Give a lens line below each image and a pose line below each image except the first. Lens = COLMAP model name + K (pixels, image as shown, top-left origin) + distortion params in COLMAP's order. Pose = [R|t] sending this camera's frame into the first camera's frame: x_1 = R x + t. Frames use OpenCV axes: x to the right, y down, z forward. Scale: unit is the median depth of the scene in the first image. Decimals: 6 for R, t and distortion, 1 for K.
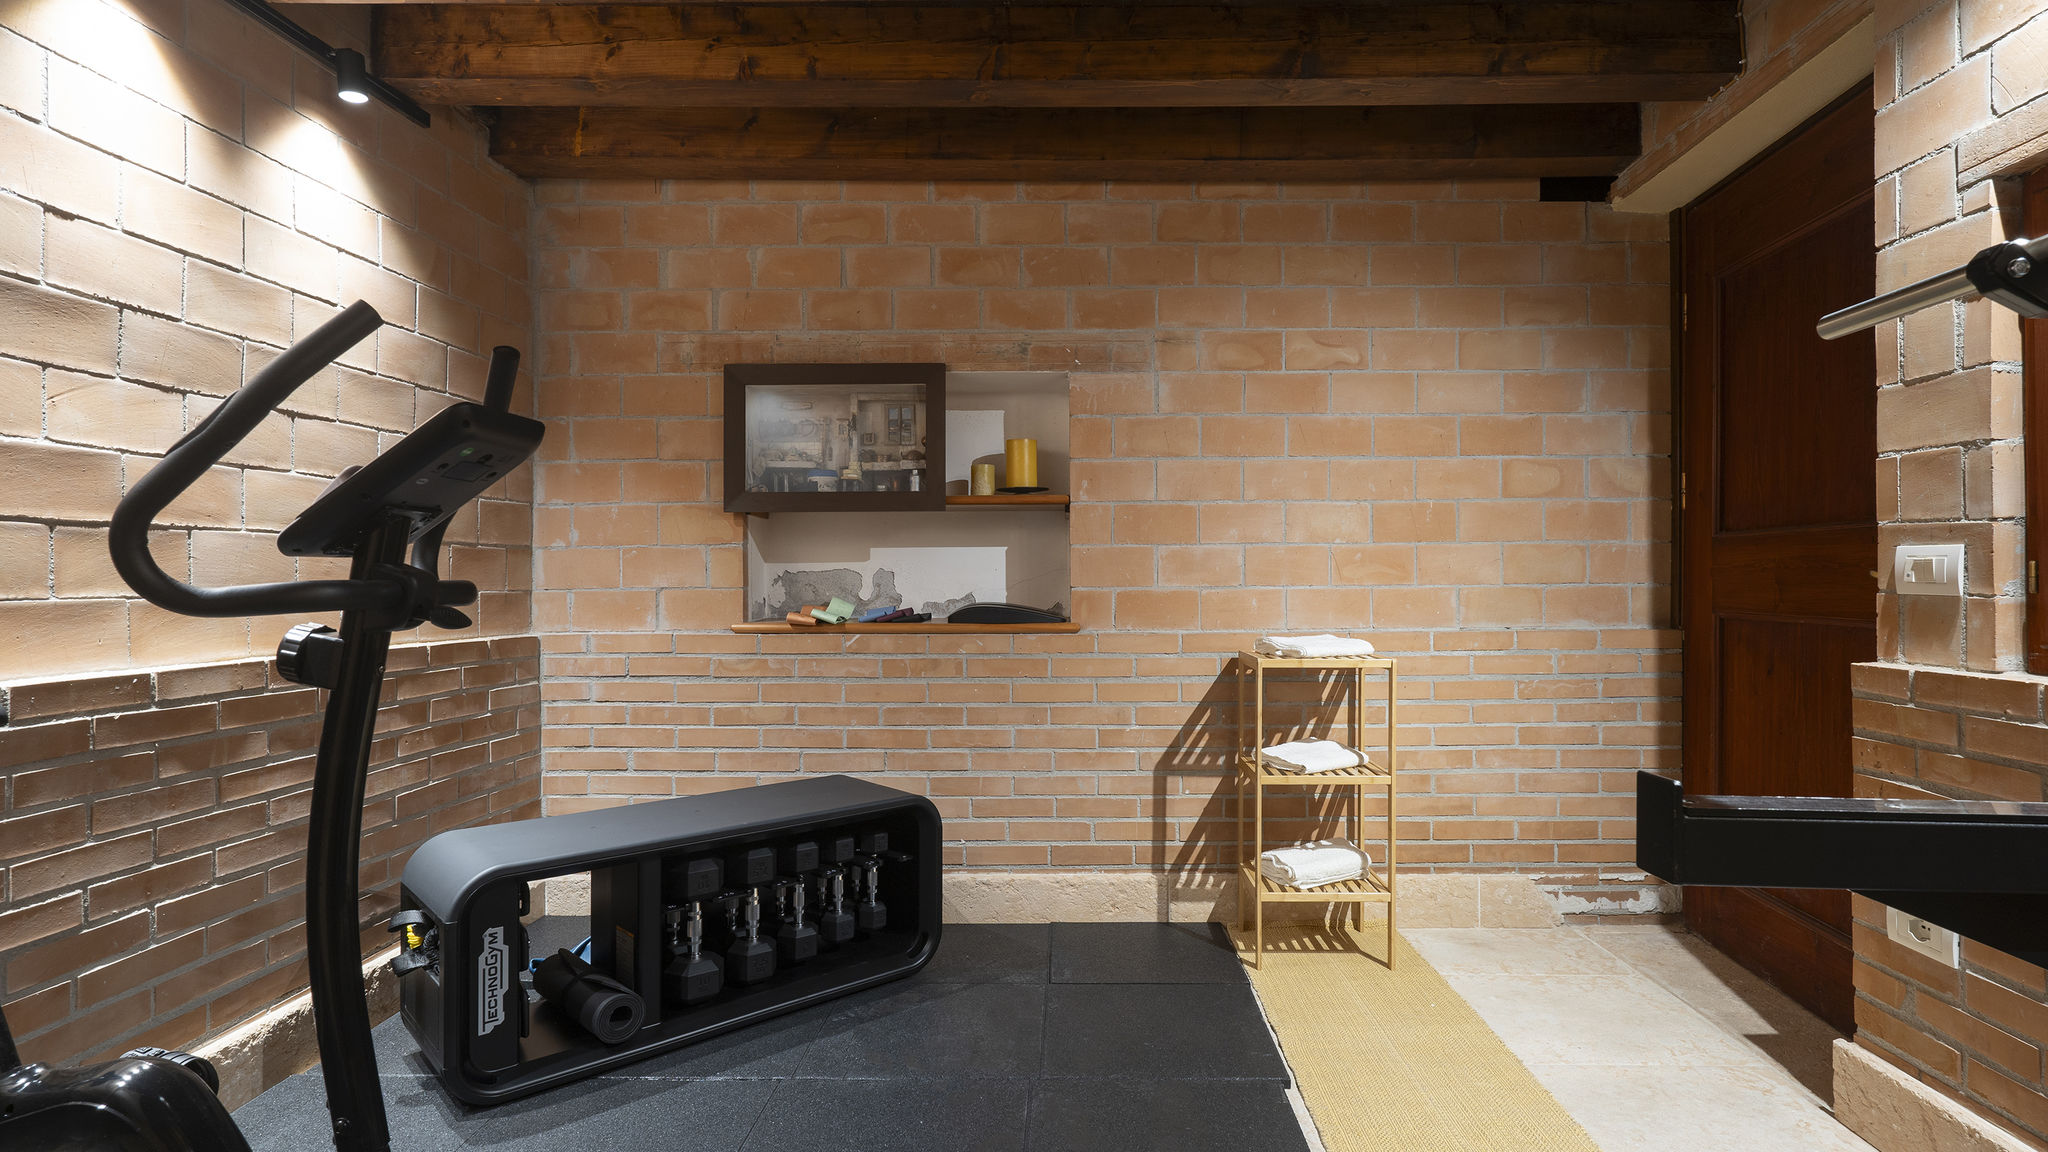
lens RADIAL K [[1035.1, 0, 1024.0], [0, 1035.1, 576.0], [0, 0, 1]] dist [-0.001700, -0.000131]
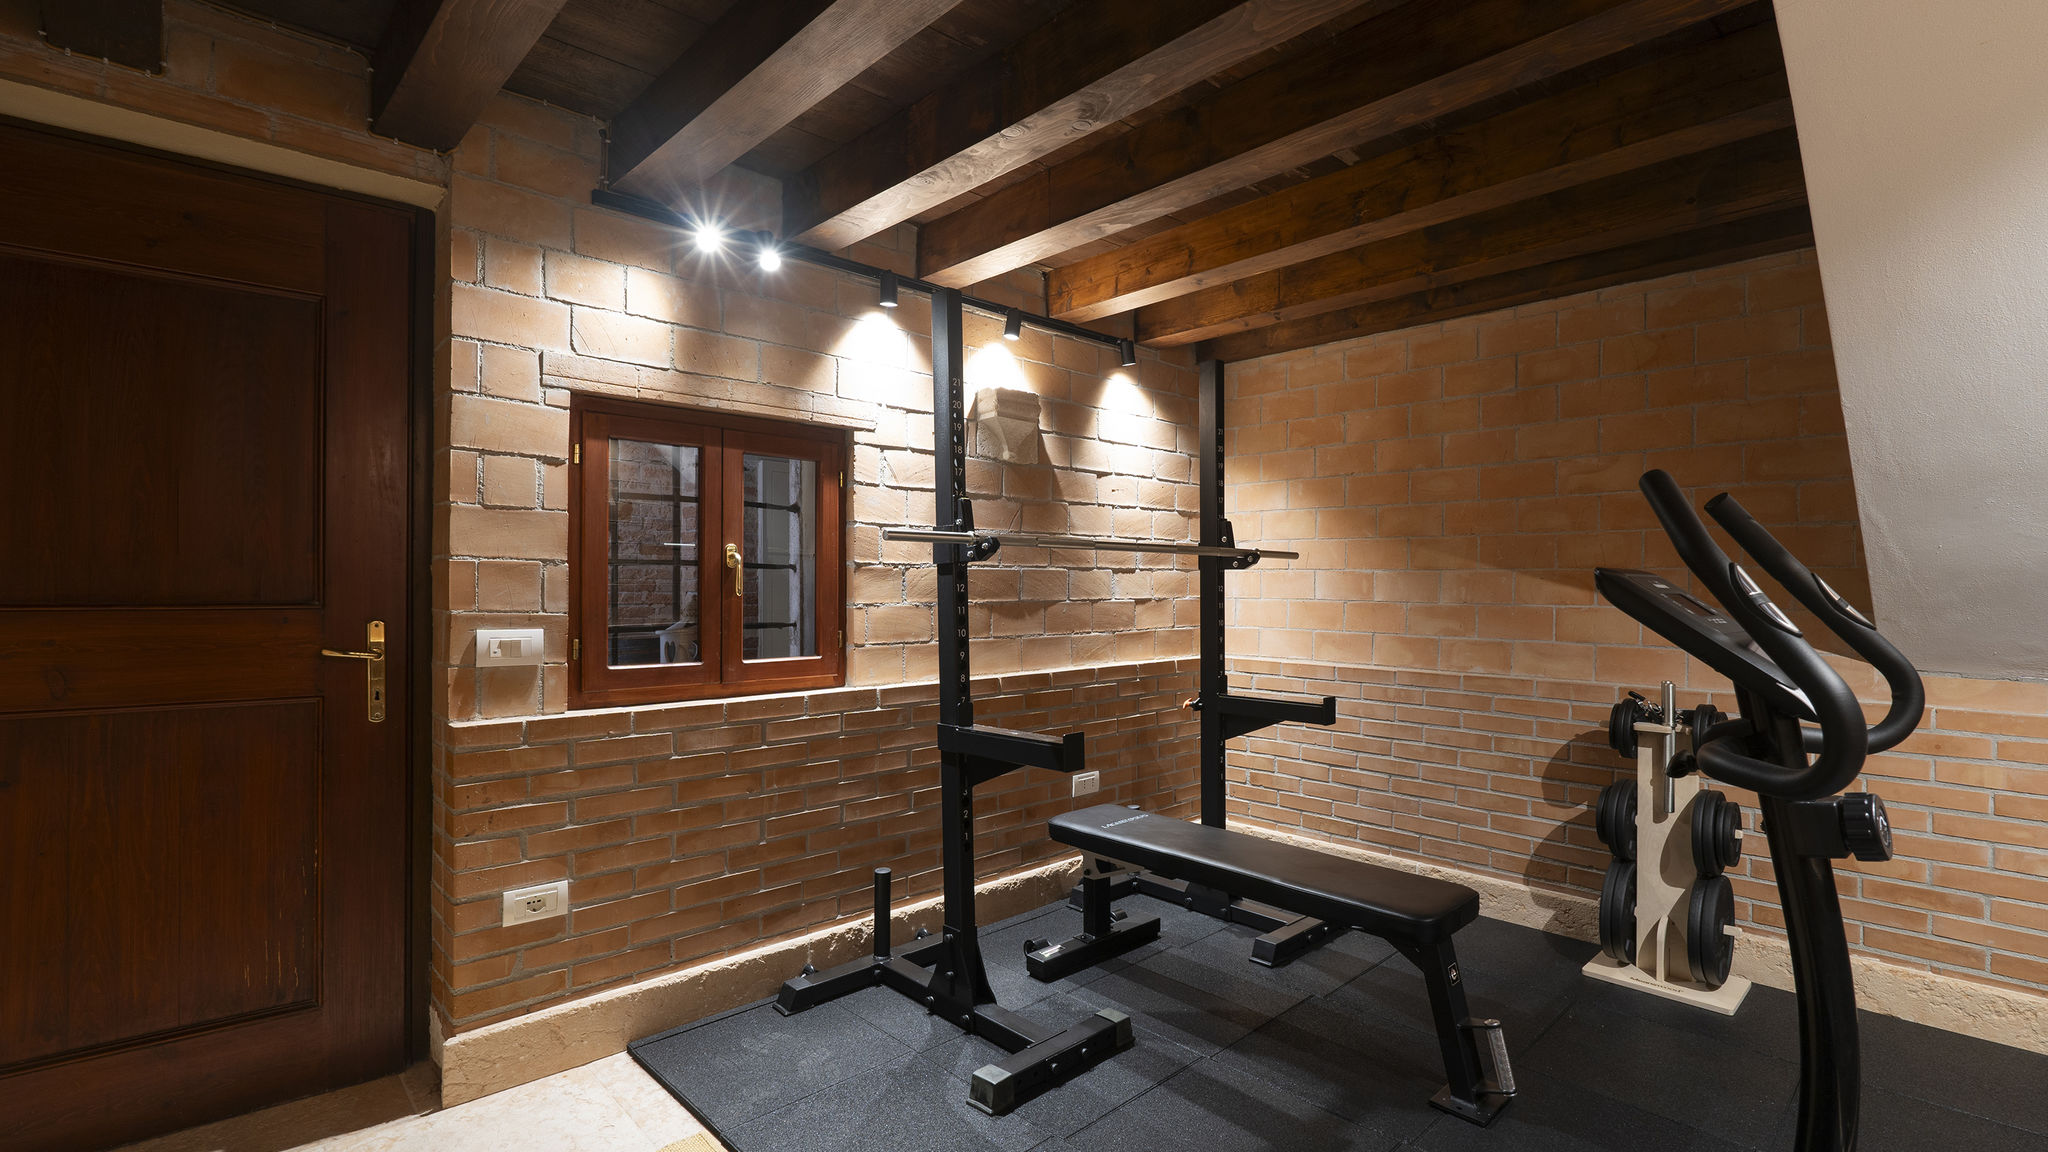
lens RADIAL K [[940.9, 0, 1025.9], [0, 940.9, 600.4], [0, 0, 1]] dist [-0.001159, -0.000208]
pose [[-0.713385, -0.011727, 0.700674, -0.284927], [-0.003982, 0.999912, 0.012681, -0.050944], [-0.700761, 0.006256, -0.713369, 0.822928]]
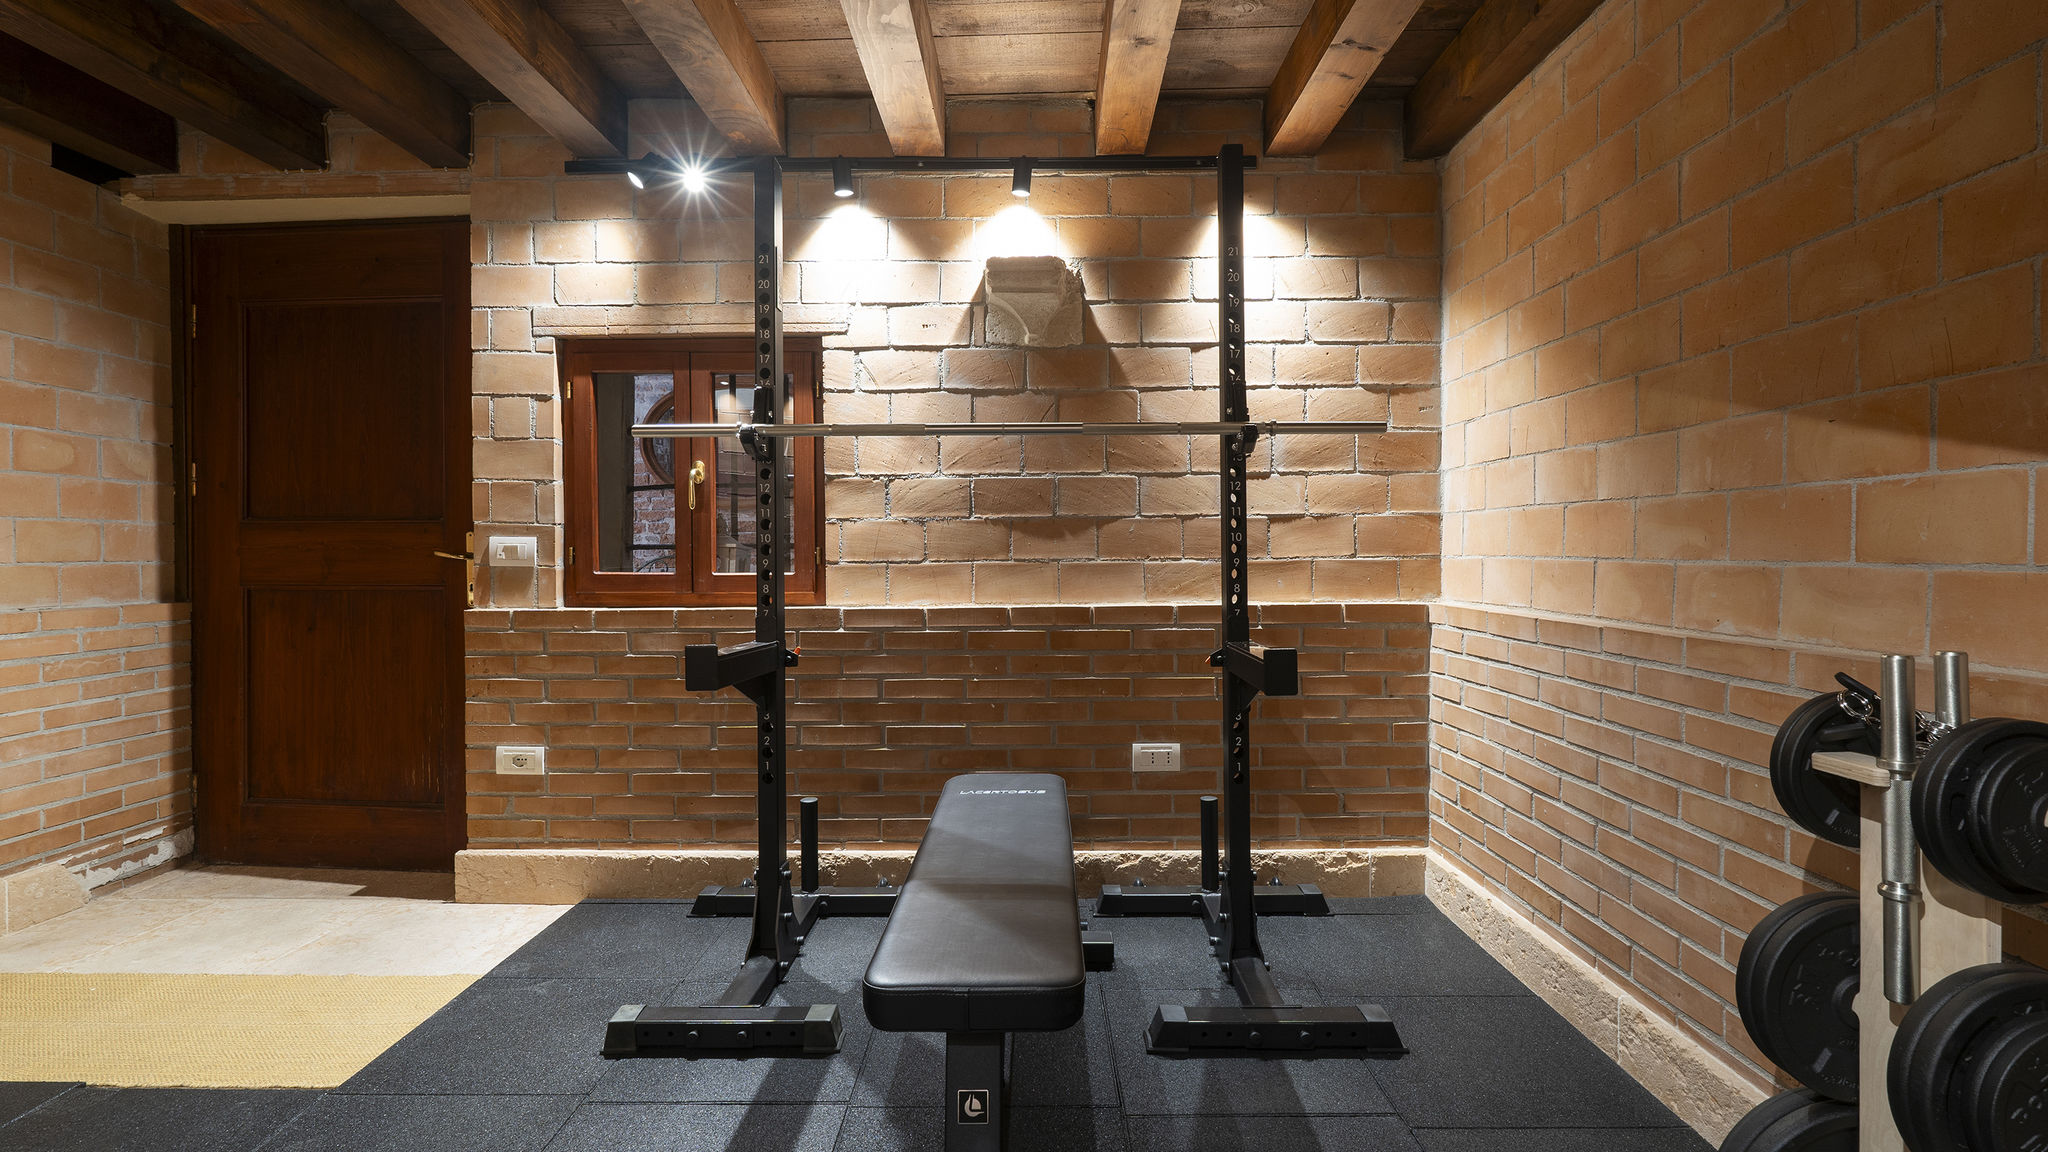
lens RADIAL K [[974.8, 0, 1024.0], [0, 974.8, 576.0], [0, 0, 1]] dist [-0.000974, 0.000223]
pose [[-0.007312, -0.018155, 0.999808, -0.430699], [-0.002222, 0.999833, 0.018139, 0.001932], [-0.999971, -0.002089, -0.007352, 0.098522]]
